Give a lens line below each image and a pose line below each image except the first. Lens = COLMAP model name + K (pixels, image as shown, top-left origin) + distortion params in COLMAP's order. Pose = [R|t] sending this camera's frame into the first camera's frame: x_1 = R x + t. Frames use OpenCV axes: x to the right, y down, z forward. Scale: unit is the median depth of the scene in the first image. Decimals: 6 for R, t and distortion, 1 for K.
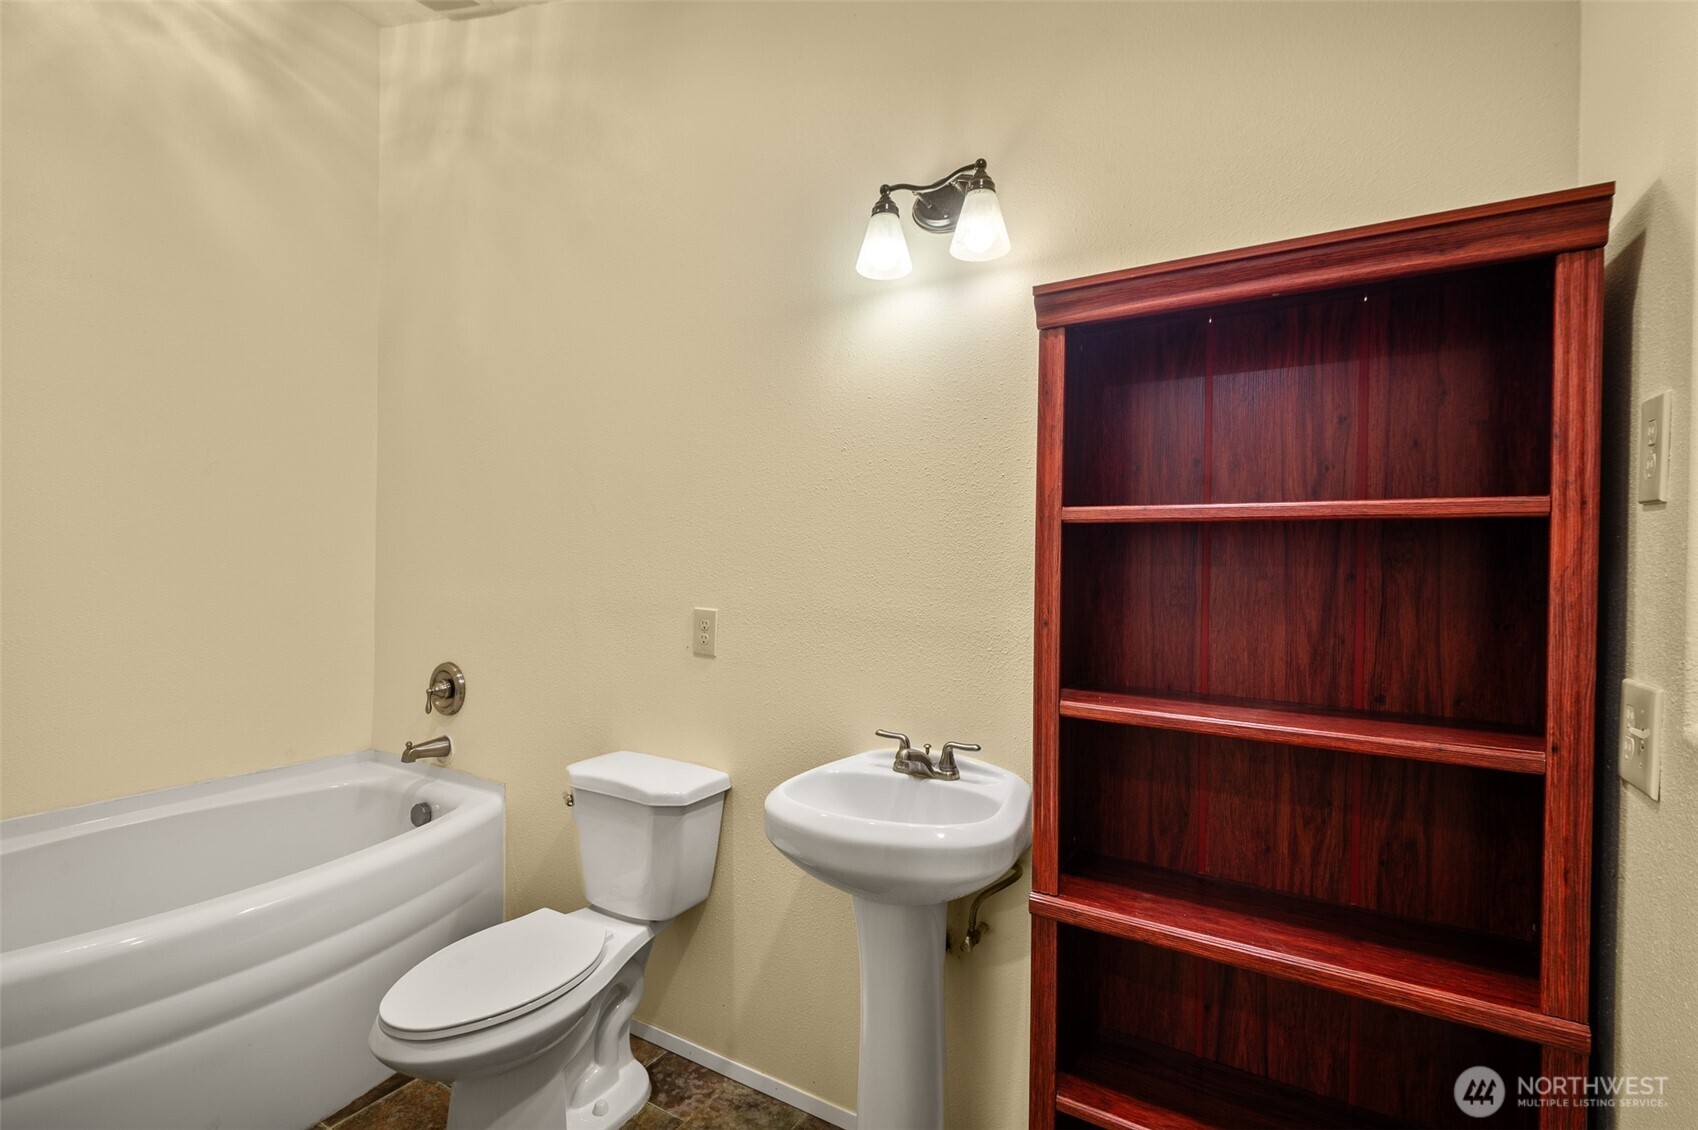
lens RADIAL K [[776.7, 0, 850.9], [0, 776.7, 559.3], [0, 0, 1]] dist [0.008219, -0.003319]
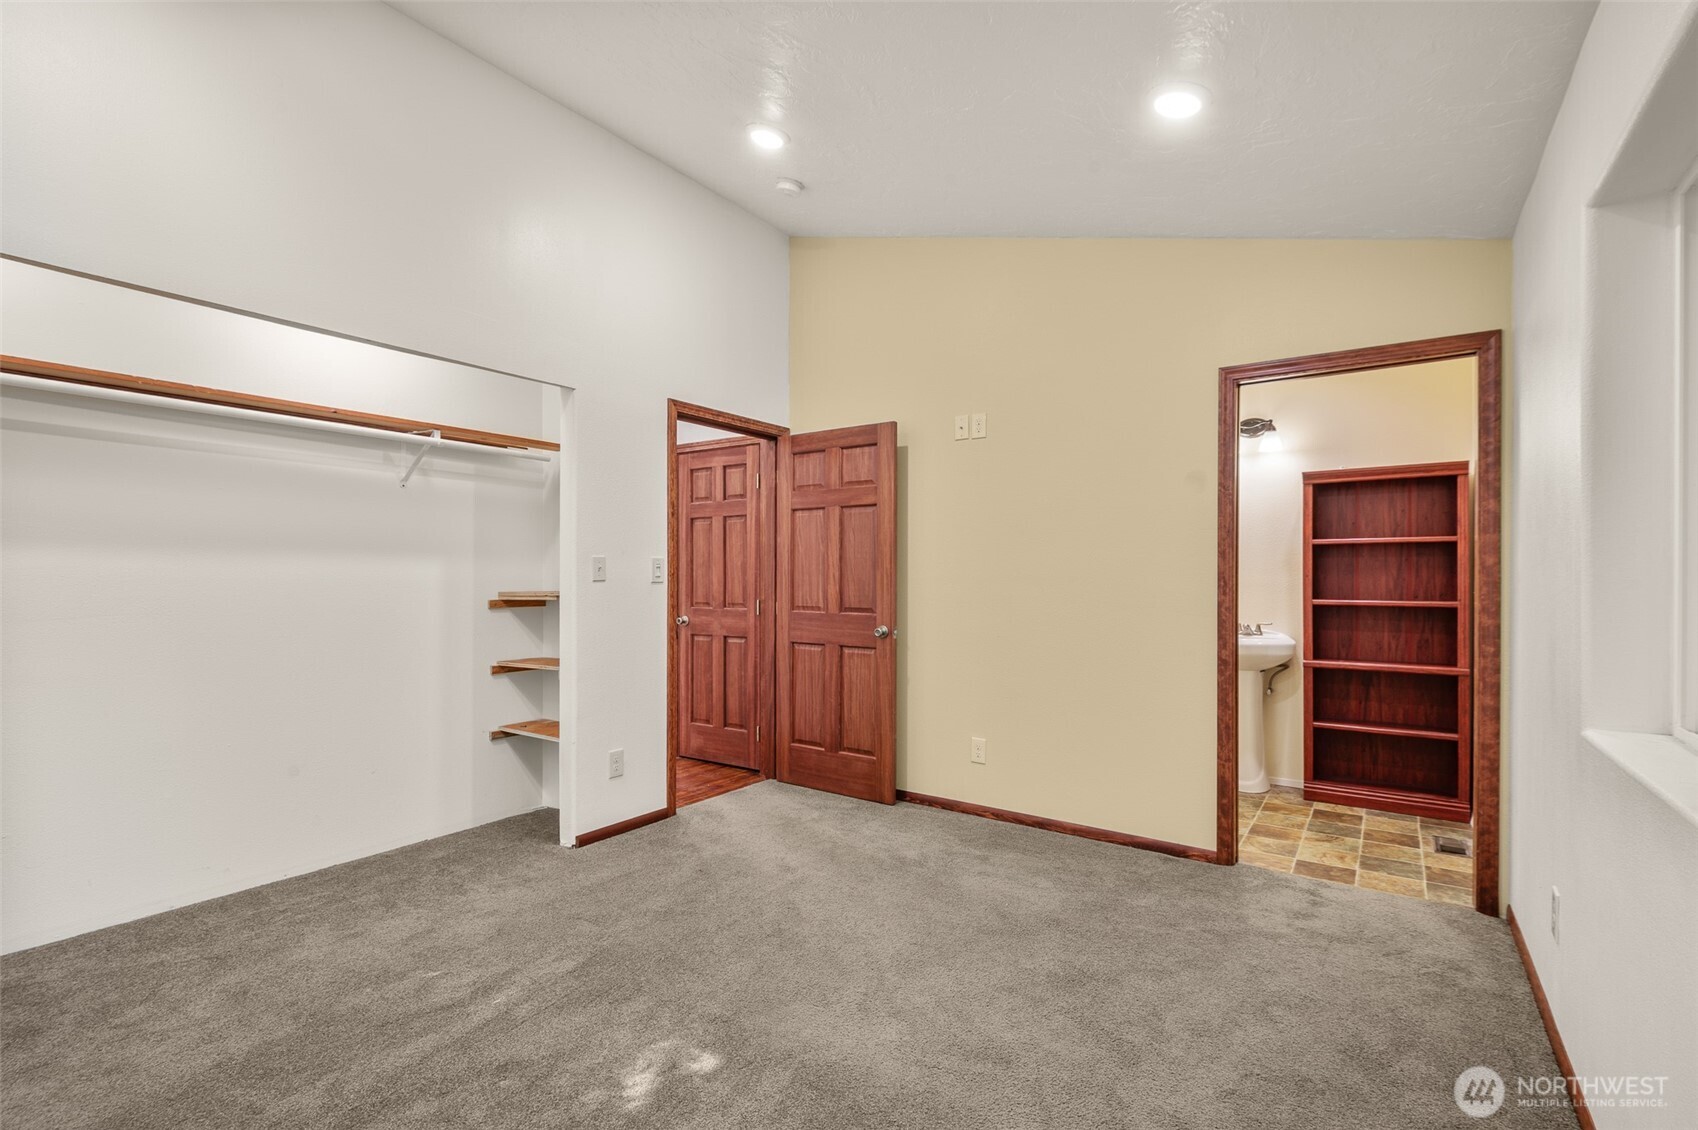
lens RADIAL K [[776.7, 0, 846.5], [0, 776.7, 566.2], [0, 0, 1]] dist [0.008219, -0.003319]
pose [[0.997155, -0.007687, -0.074986, -1.420453], [0.005946, 0.999708, -0.023423, 0.108461], [0.075144, 0.022911, 0.996909, -2.377956]]
